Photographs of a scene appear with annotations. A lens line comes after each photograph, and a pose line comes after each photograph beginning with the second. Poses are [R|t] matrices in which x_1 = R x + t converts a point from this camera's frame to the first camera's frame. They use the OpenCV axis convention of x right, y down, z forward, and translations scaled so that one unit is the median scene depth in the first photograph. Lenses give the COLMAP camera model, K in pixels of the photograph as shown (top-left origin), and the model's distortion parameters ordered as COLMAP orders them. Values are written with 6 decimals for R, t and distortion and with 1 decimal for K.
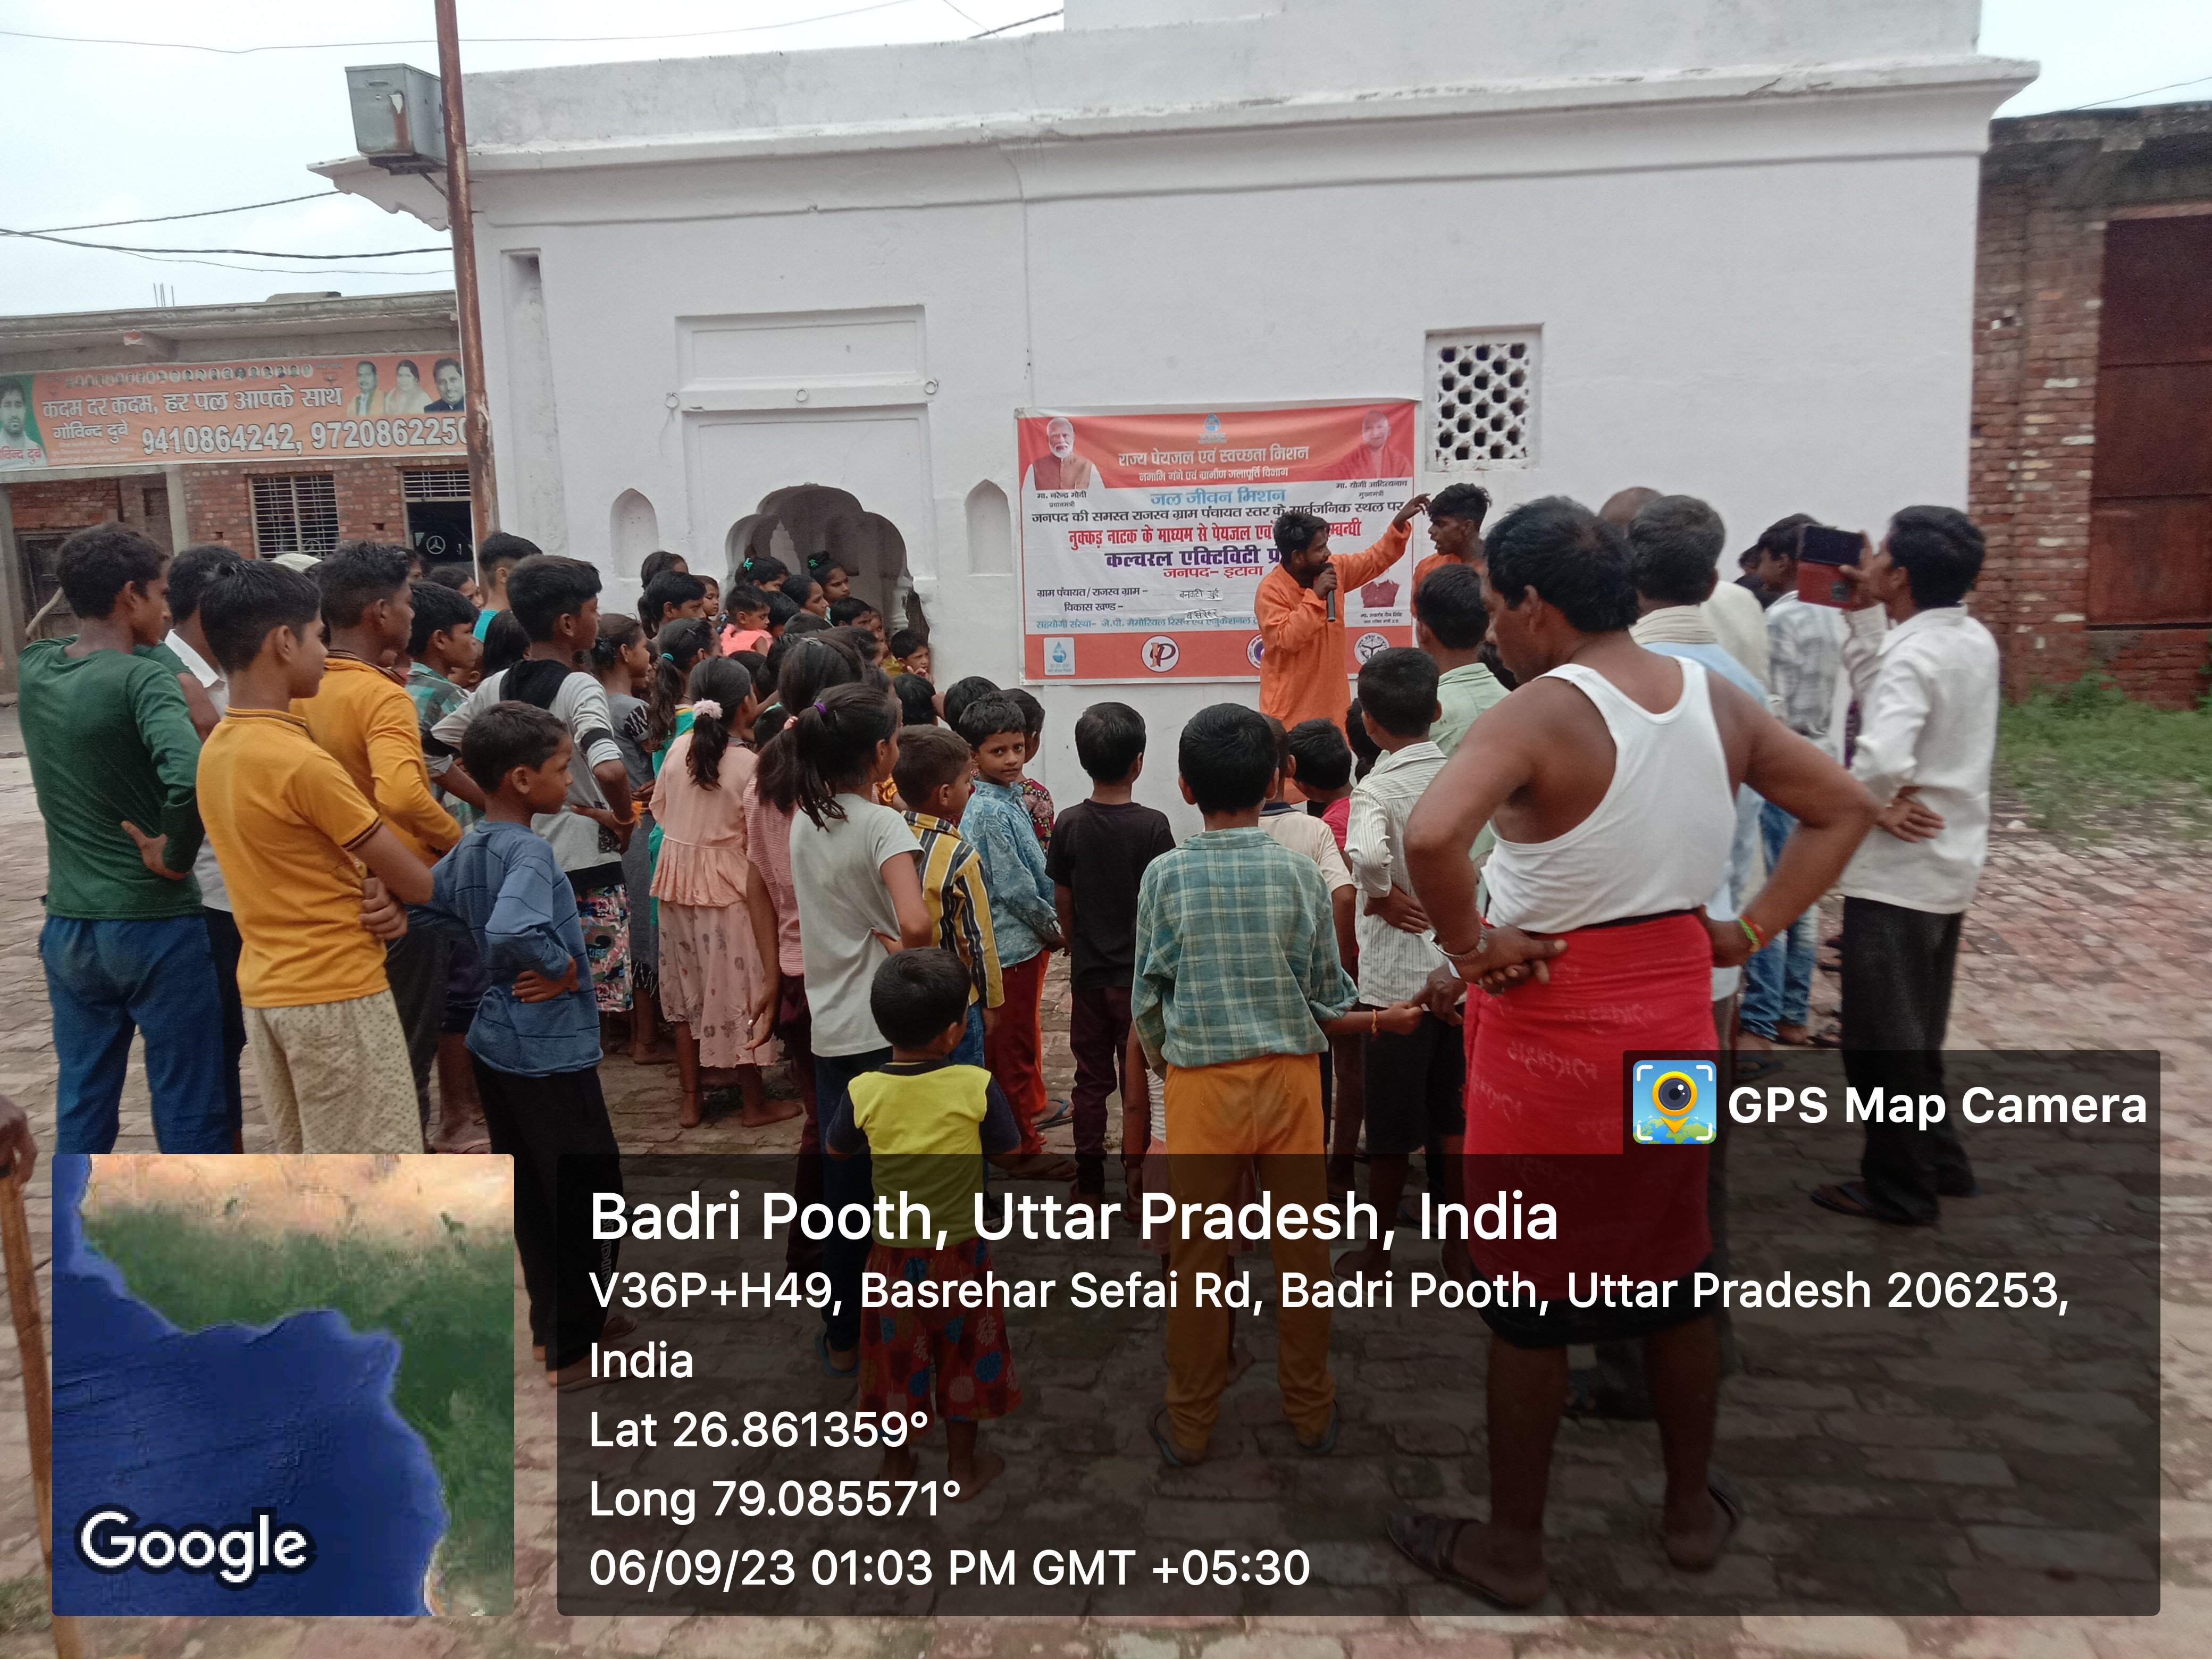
lens RADIAL K [[1870.6, 0, 1044.0], [0, 1870.6, 869.8], [0, 0, 1]] dist [0.003241, -0.038170]
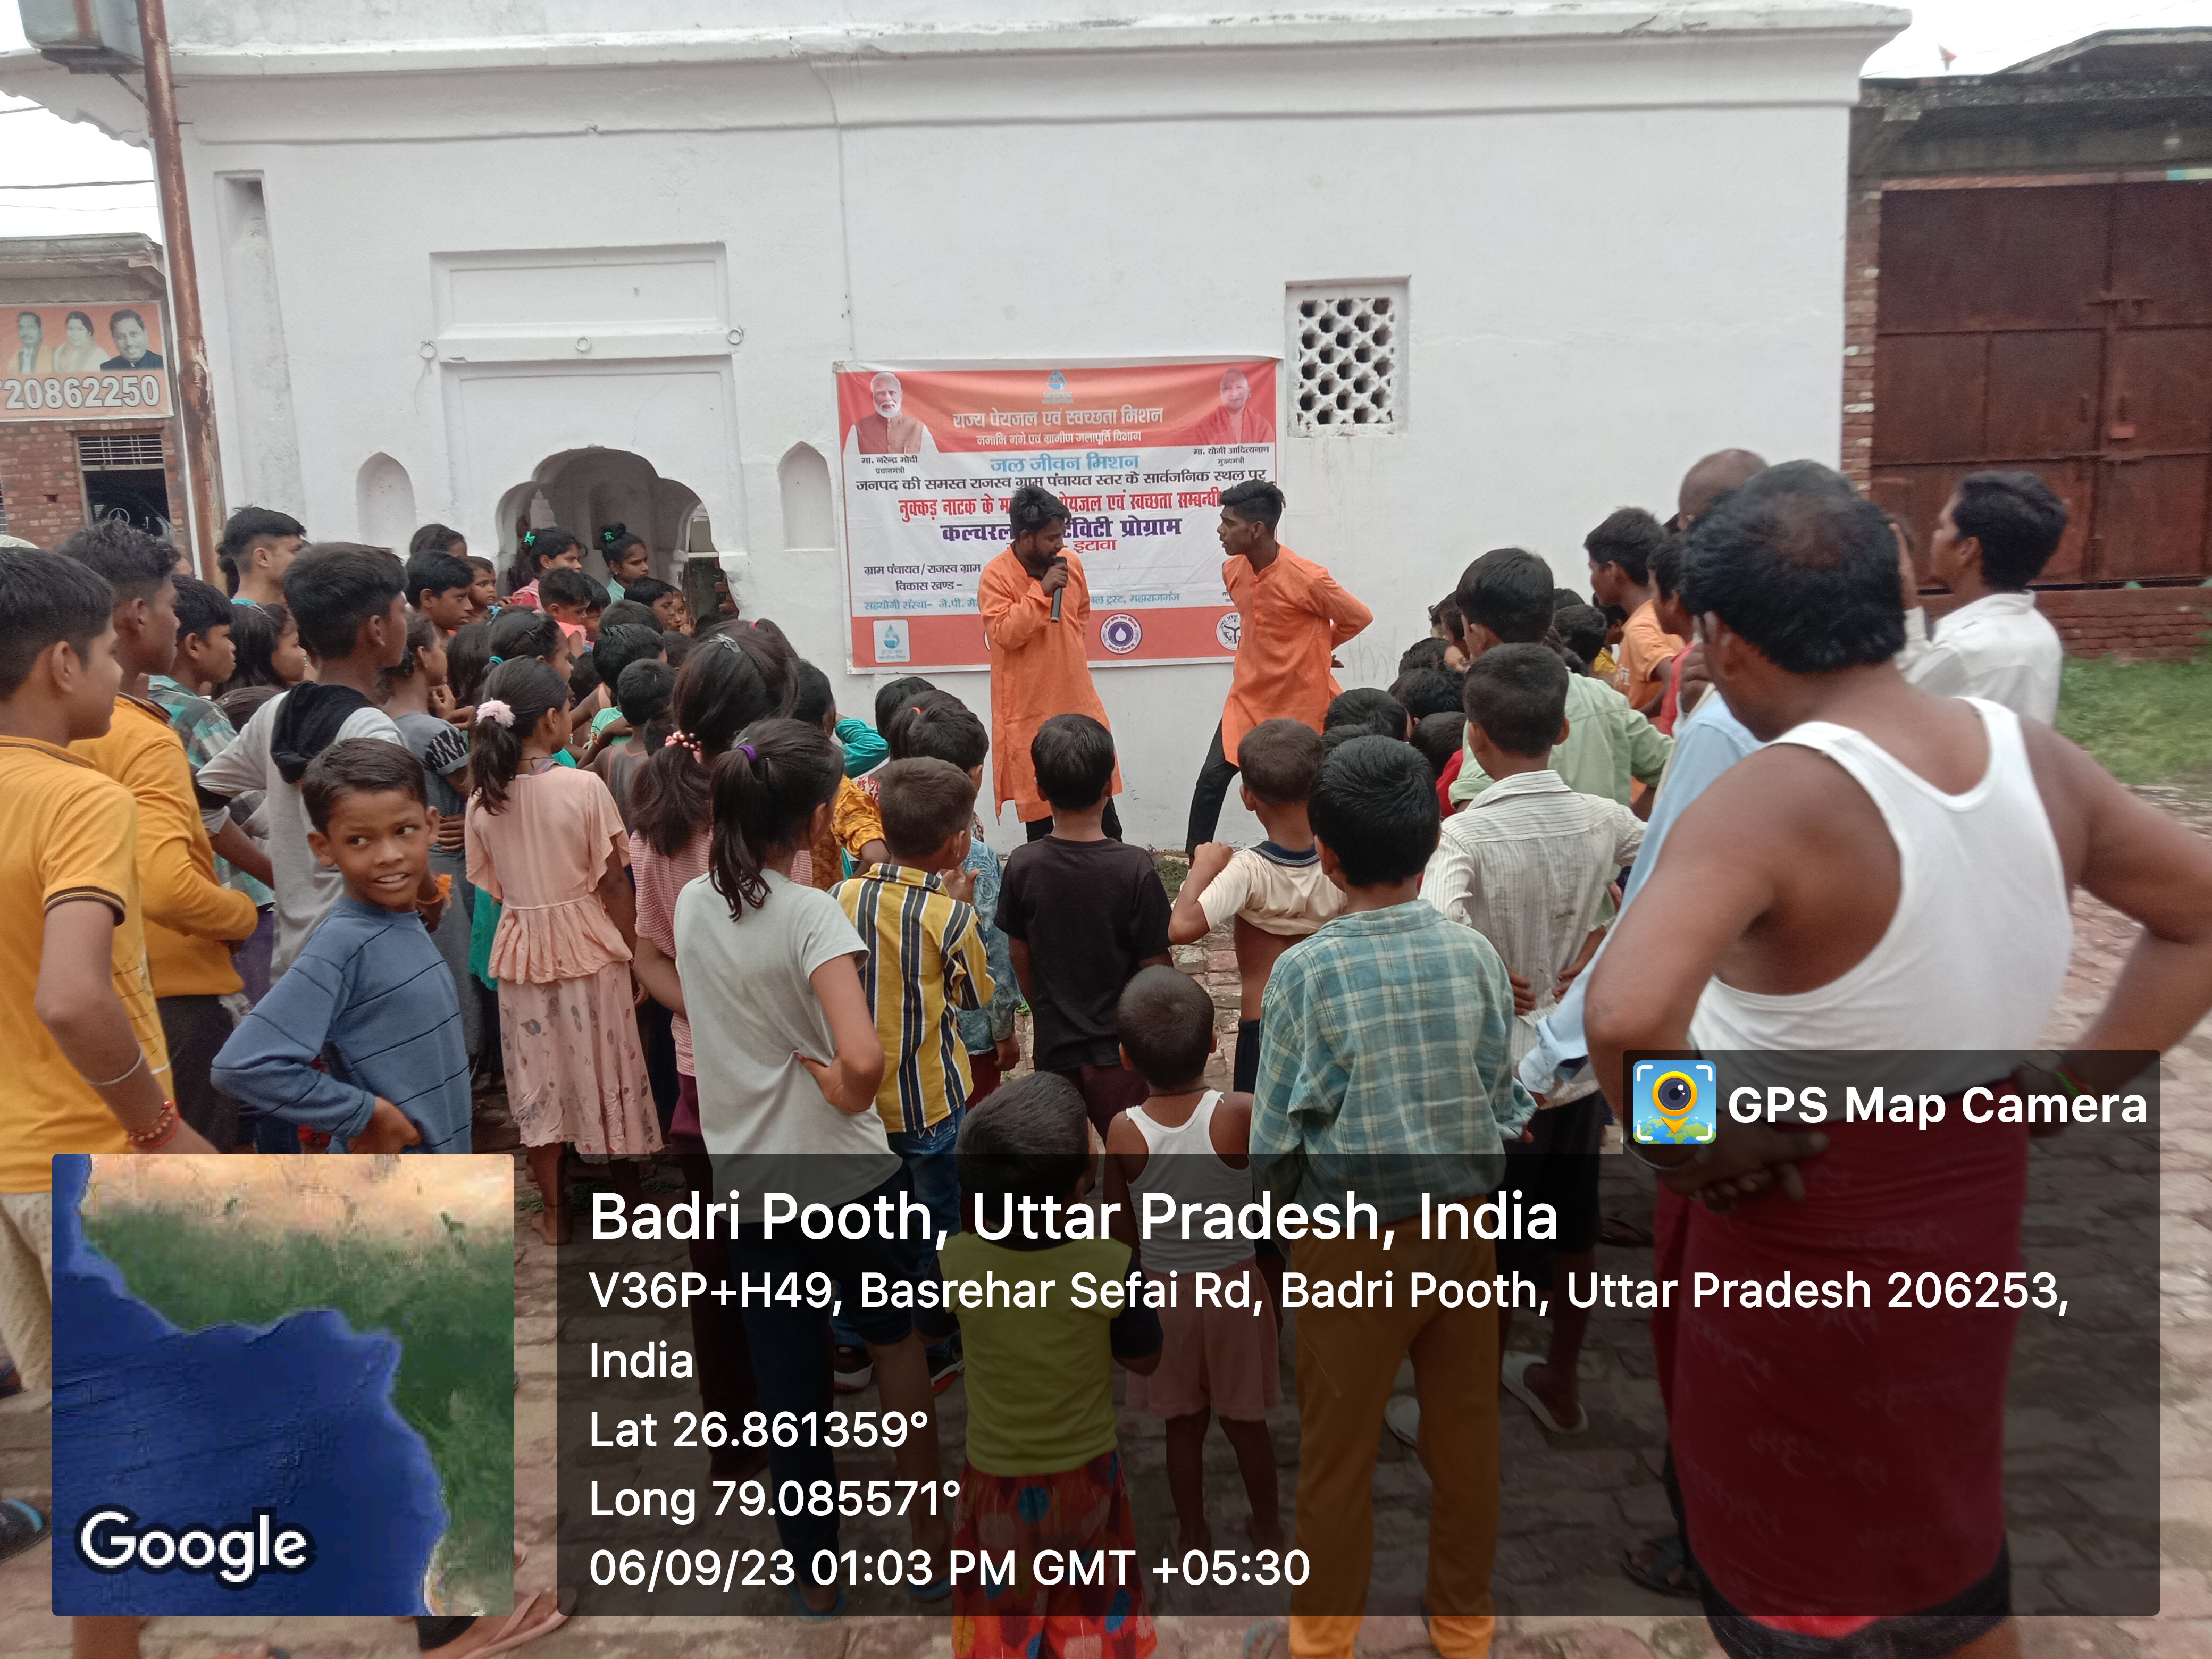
lens RADIAL K [[1870.6, 0, 1088.0], [0, 1870.6, 873.7], [0, 0, 1]] dist [0.003241, -0.038170]
pose [[0.985858, -0.034208, 0.164053, -0.052056], [0.031258, 0.999301, 0.020529, -0.019237], [-0.164641, -0.015111, 0.986238, 0.103584]]
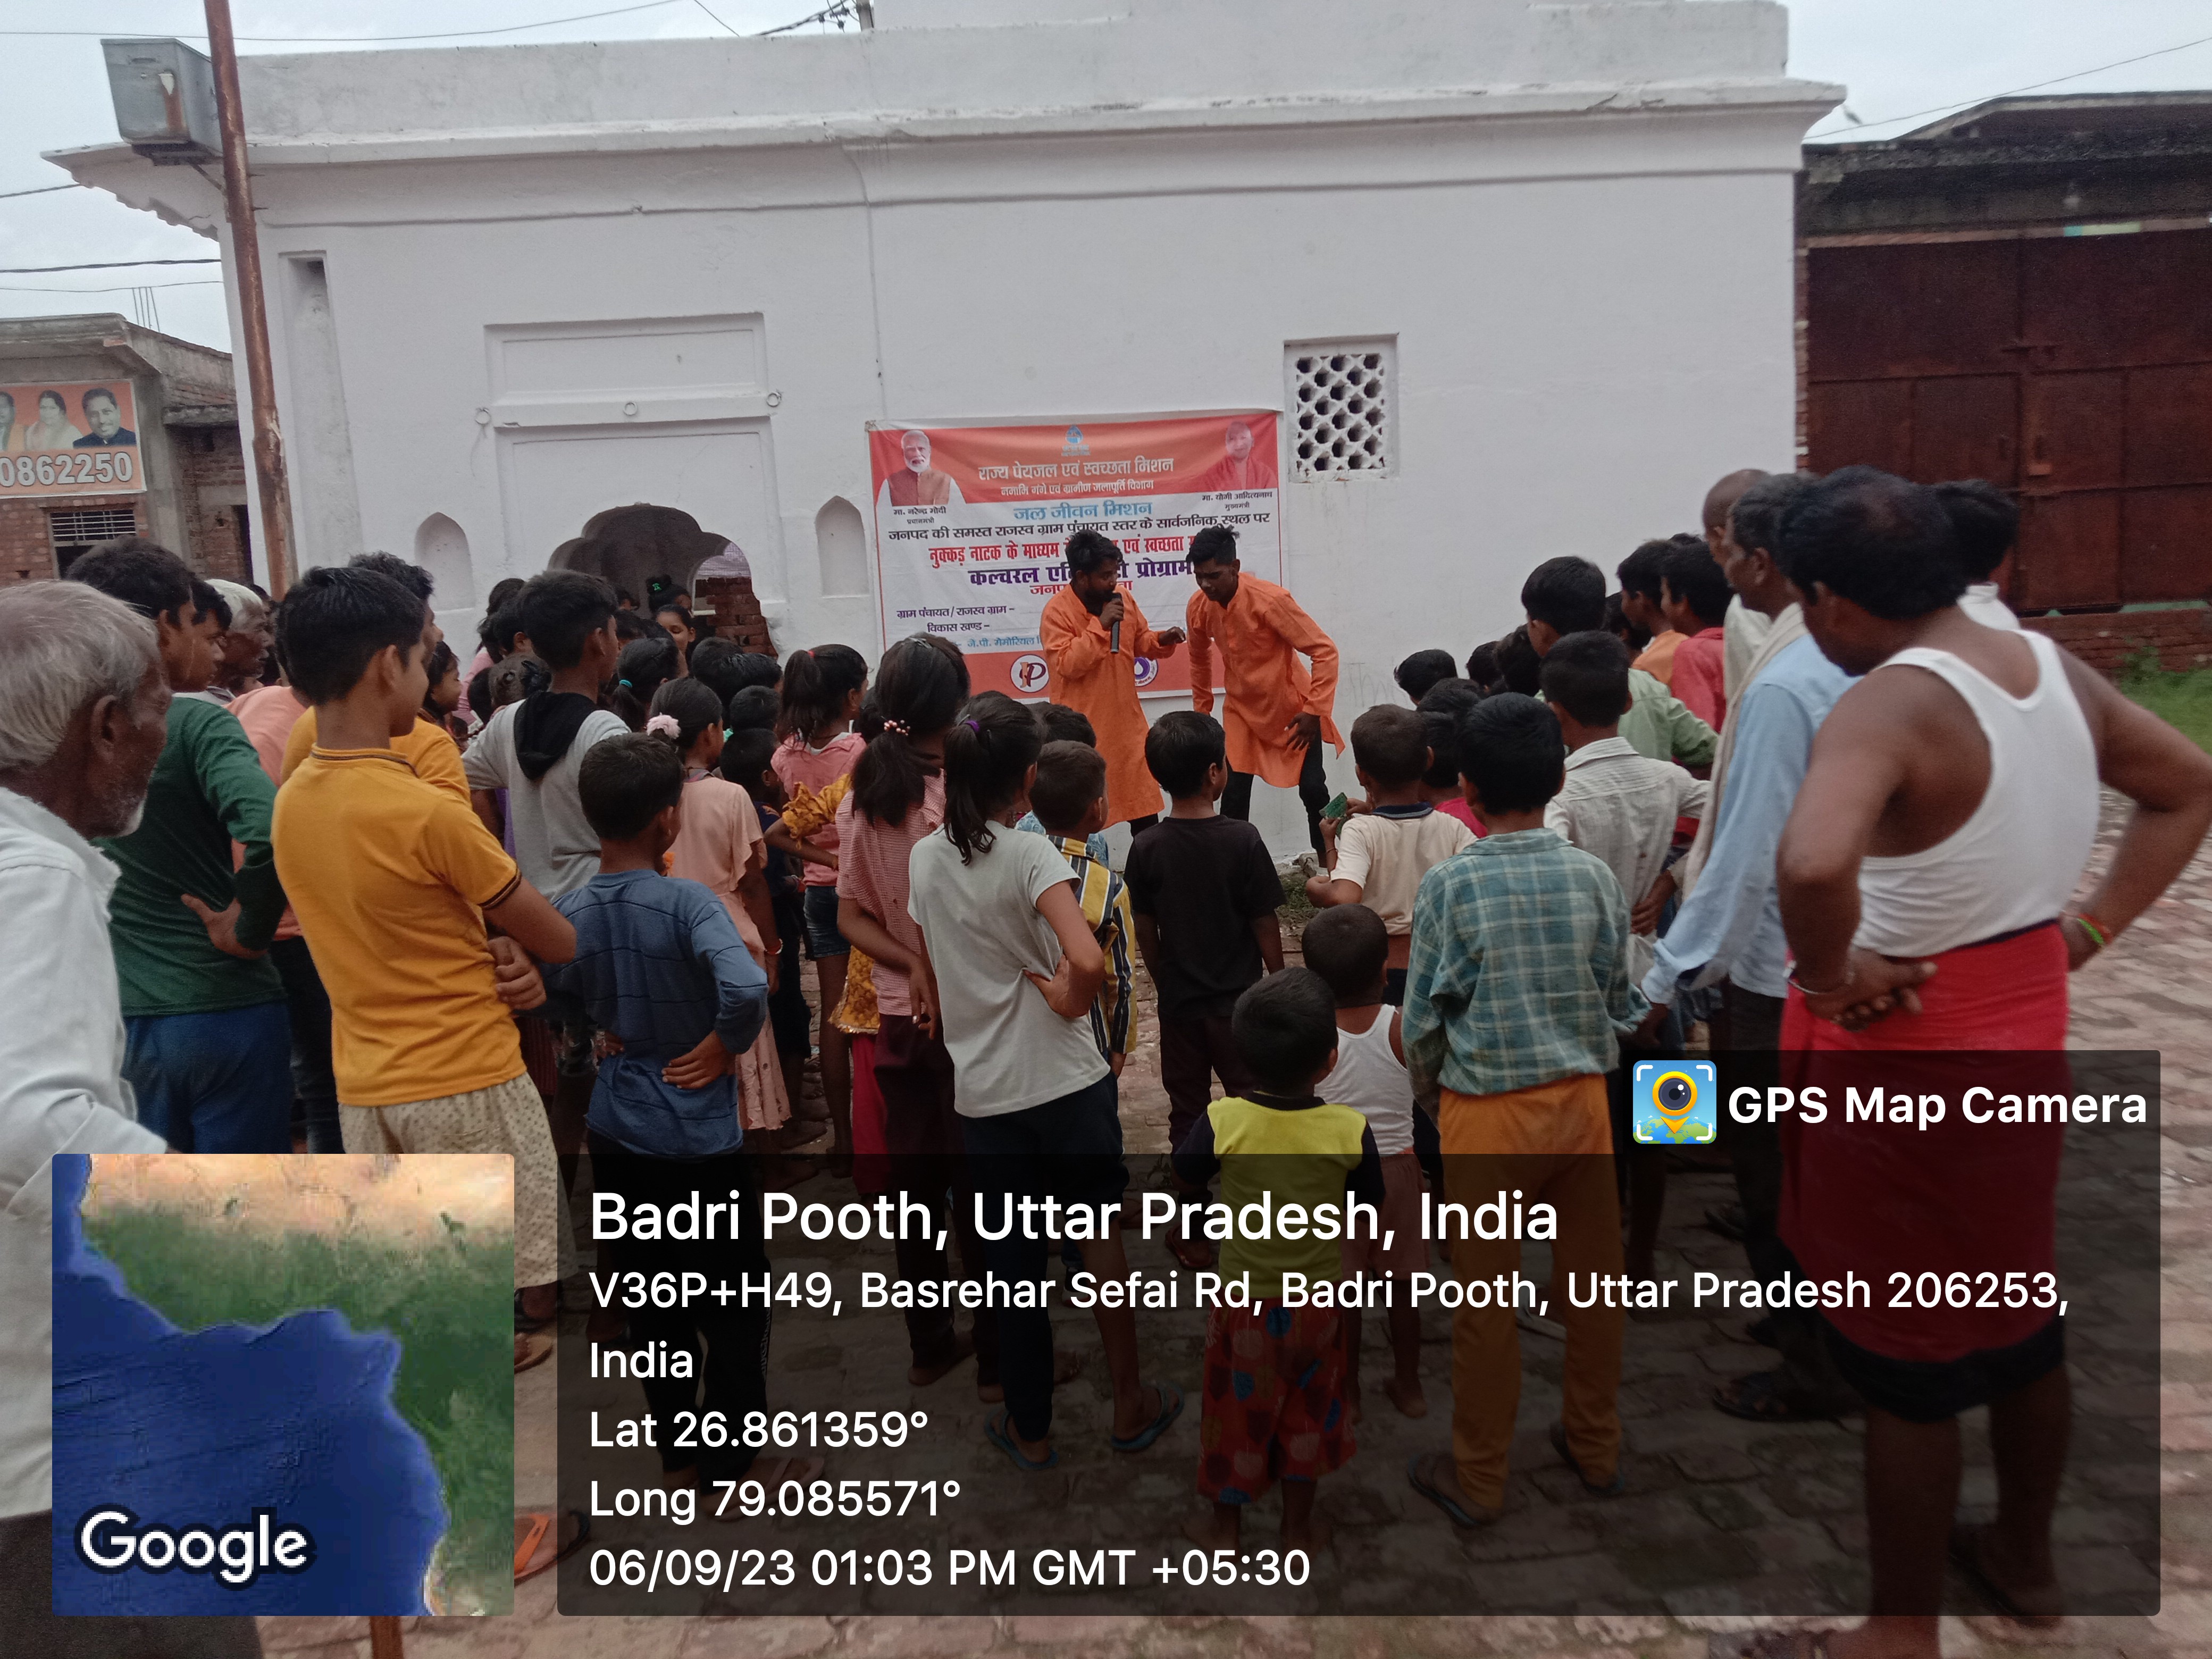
lens RADIAL K [[1870.6, 0, 1091.4], [0, 1870.6, 865.1], [0, 0, 1]] dist [0.003241, -0.038170]
pose [[0.979135, -0.052448, 0.196327, -0.104884], [0.056332, 0.998310, -0.014245, -0.001453], [-0.195248, 0.025007, 0.980435, 0.051519]]
